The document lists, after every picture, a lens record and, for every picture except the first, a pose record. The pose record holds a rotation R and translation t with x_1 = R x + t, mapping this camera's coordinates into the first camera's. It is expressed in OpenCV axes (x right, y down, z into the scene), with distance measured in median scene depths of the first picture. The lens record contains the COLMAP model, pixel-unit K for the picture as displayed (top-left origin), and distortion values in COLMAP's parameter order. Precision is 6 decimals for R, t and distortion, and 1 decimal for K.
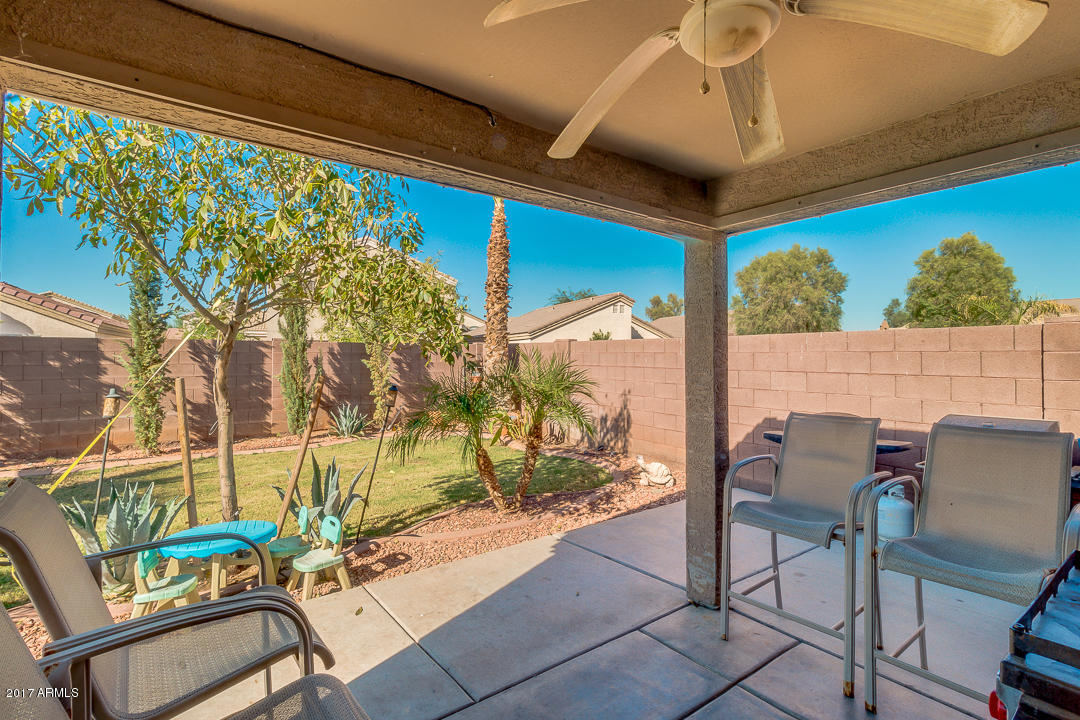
lens RADIAL K [[505.7, 0, 514.3], [0, 505.7, 354.7], [0, 0, 1]] dist [0.003878, 0.000441]
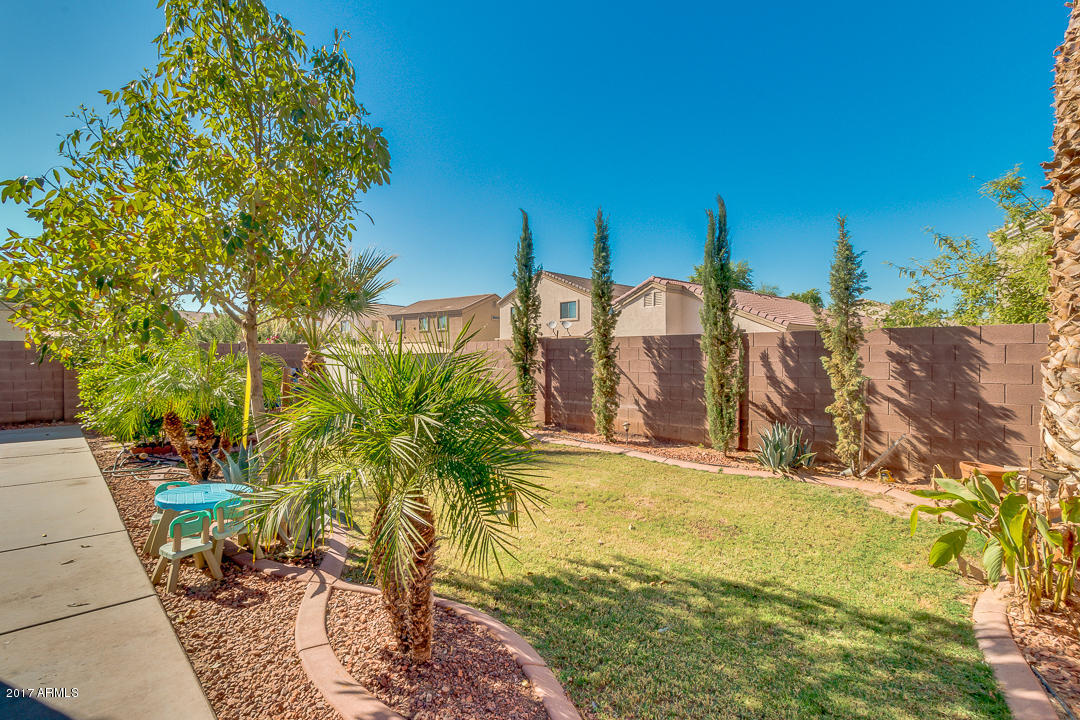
lens RADIAL K [[505.7, 0, 540.3], [0, 505.7, 358.3], [0, 0, 1]] dist [0.003878, 0.000441]
pose [[0.152943, 0.004933, -0.988223, 0.333535], [0.006663, 0.999960, 0.006022, 0.008254], [0.988213, -0.007506, 0.152904, 0.659765]]
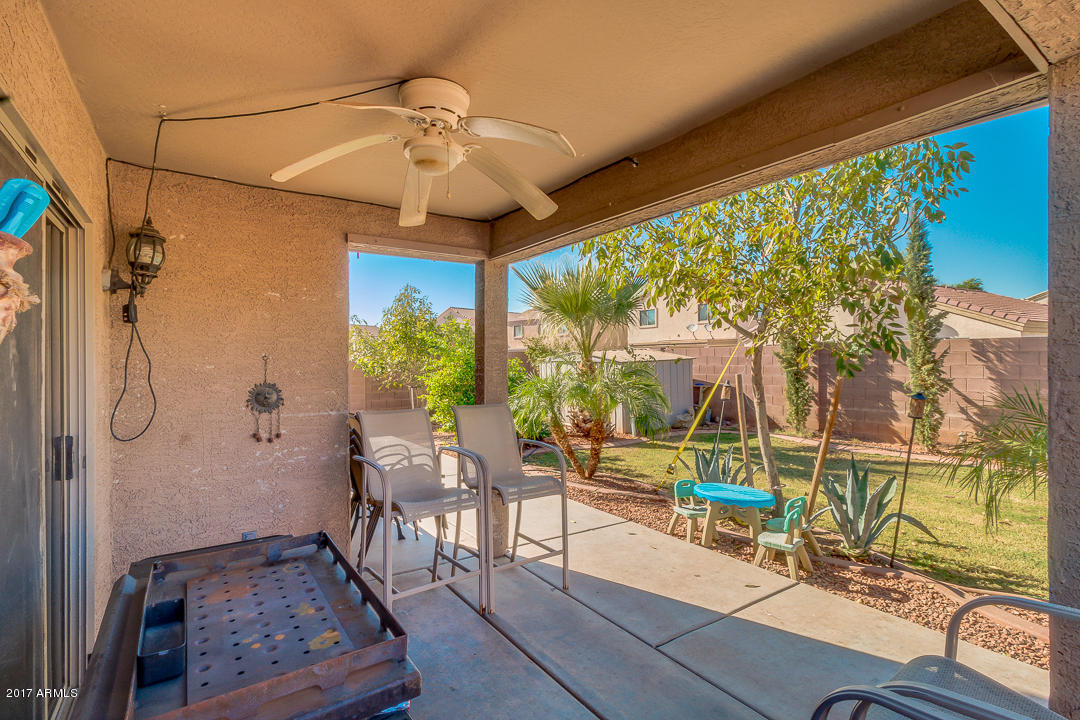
lens RADIAL K [[520.0, 0, 536.4], [0, 520.0, 360.9], [0, 0, 1]] dist [-0.005520, -0.000172]
pose [[-0.025682, 0.000385, -0.999670, 0.342776], [0.011935, 0.999929, 0.000079, 0.002010], [0.999599, -0.011929, -0.025685, 0.226380]]
